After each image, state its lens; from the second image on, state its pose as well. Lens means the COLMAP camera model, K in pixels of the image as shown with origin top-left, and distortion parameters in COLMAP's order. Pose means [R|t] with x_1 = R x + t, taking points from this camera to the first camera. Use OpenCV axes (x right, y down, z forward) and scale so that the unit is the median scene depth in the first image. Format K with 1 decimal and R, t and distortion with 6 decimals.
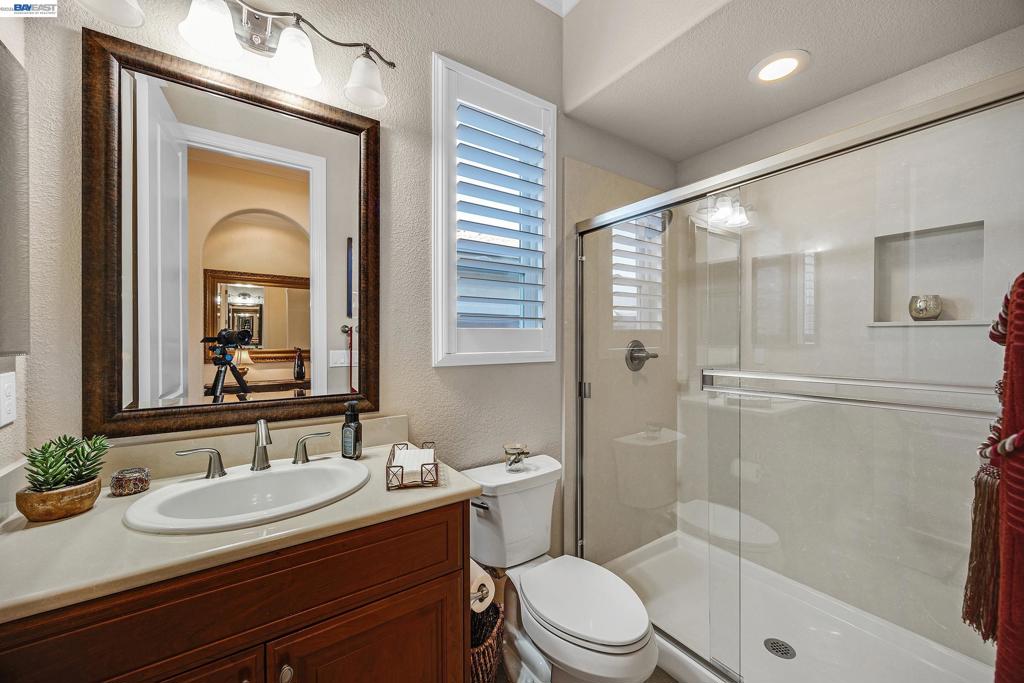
lens RADIAL K [[397.4, 0, 514.7], [0, 397.4, 340.0], [0, 0, 1]] dist [-0.002610, 0.000900]
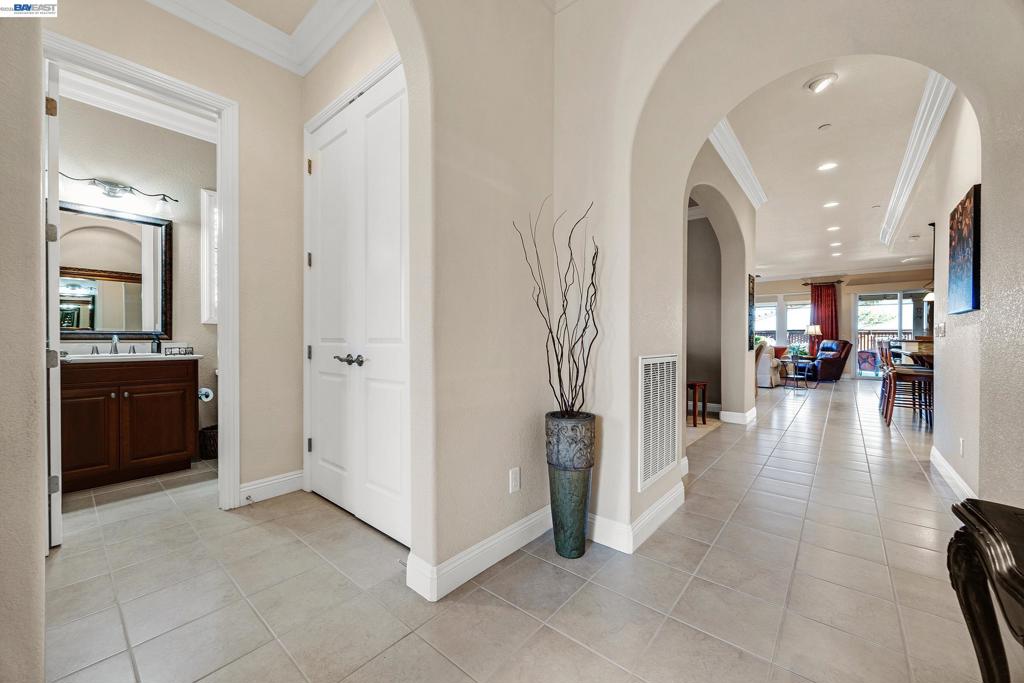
lens RADIAL K [[397.4, 0, 514.4], [0, 397.4, 340.7], [0, 0, 1]] dist [-0.002610, 0.000900]
pose [[0.966819, 0.000427, 0.255461, 0.763763], [-0.000595, 1.000000, 0.000578, 0.129880], [-0.255460, -0.000710, 0.966819, -1.352448]]
